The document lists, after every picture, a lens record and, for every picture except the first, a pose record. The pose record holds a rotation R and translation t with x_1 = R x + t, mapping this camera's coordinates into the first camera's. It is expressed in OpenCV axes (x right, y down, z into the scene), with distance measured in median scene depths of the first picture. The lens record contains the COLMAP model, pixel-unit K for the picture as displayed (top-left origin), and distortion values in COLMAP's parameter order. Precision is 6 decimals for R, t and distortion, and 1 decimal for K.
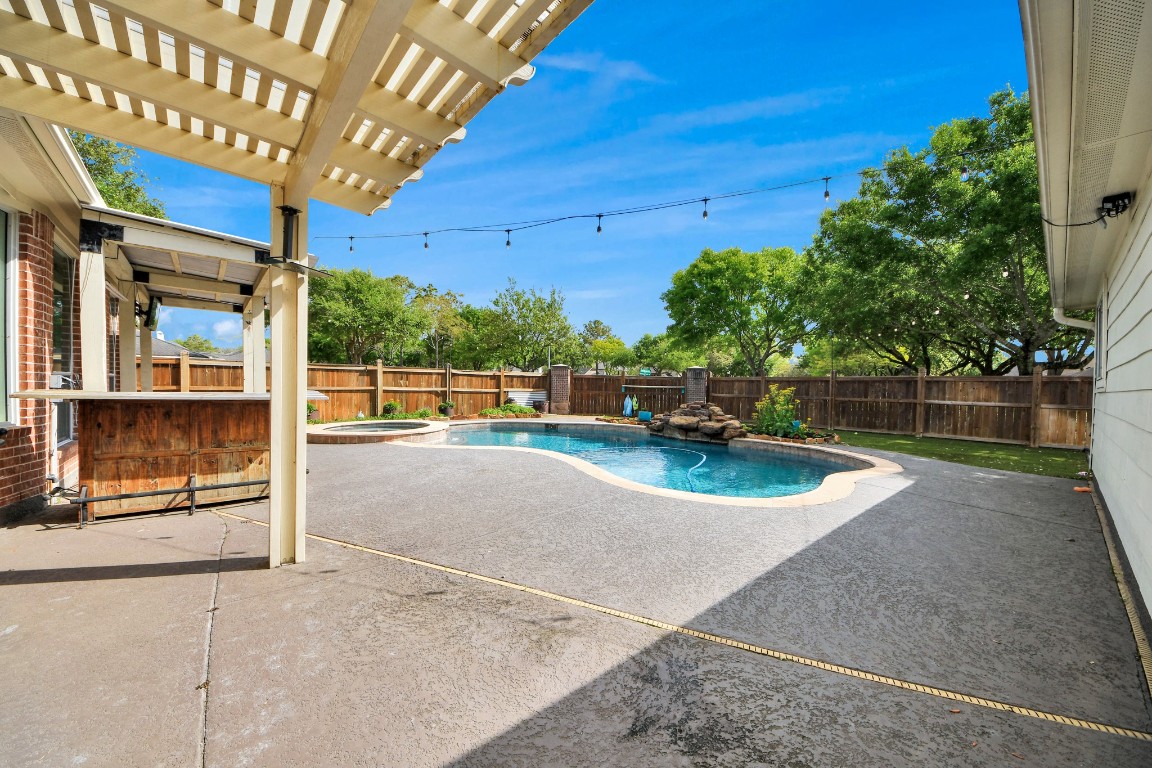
lens RADIAL K [[420.9, 0, 570.4], [0, 420.9, 391.8], [0, 0, 1]] dist [0.009666, -0.014337]
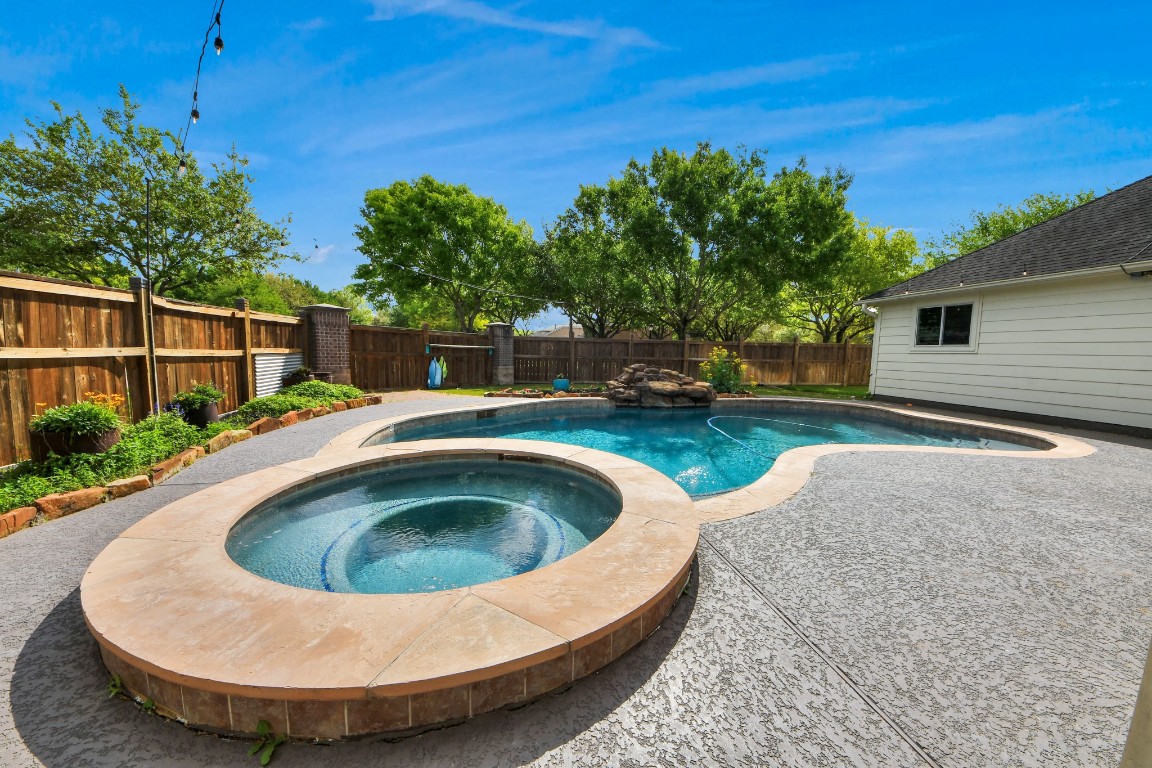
lens RADIAL K [[420.9, 0, 570.4], [0, 420.9, 391.8], [0, 0, 1]] dist [0.009666, -0.014337]
pose [[0.510400, -0.087041, 0.855521, -0.412911], [0.006179, 0.995210, 0.097566, -0.004101], [-0.859915, -0.044511, 0.508493, 0.513167]]
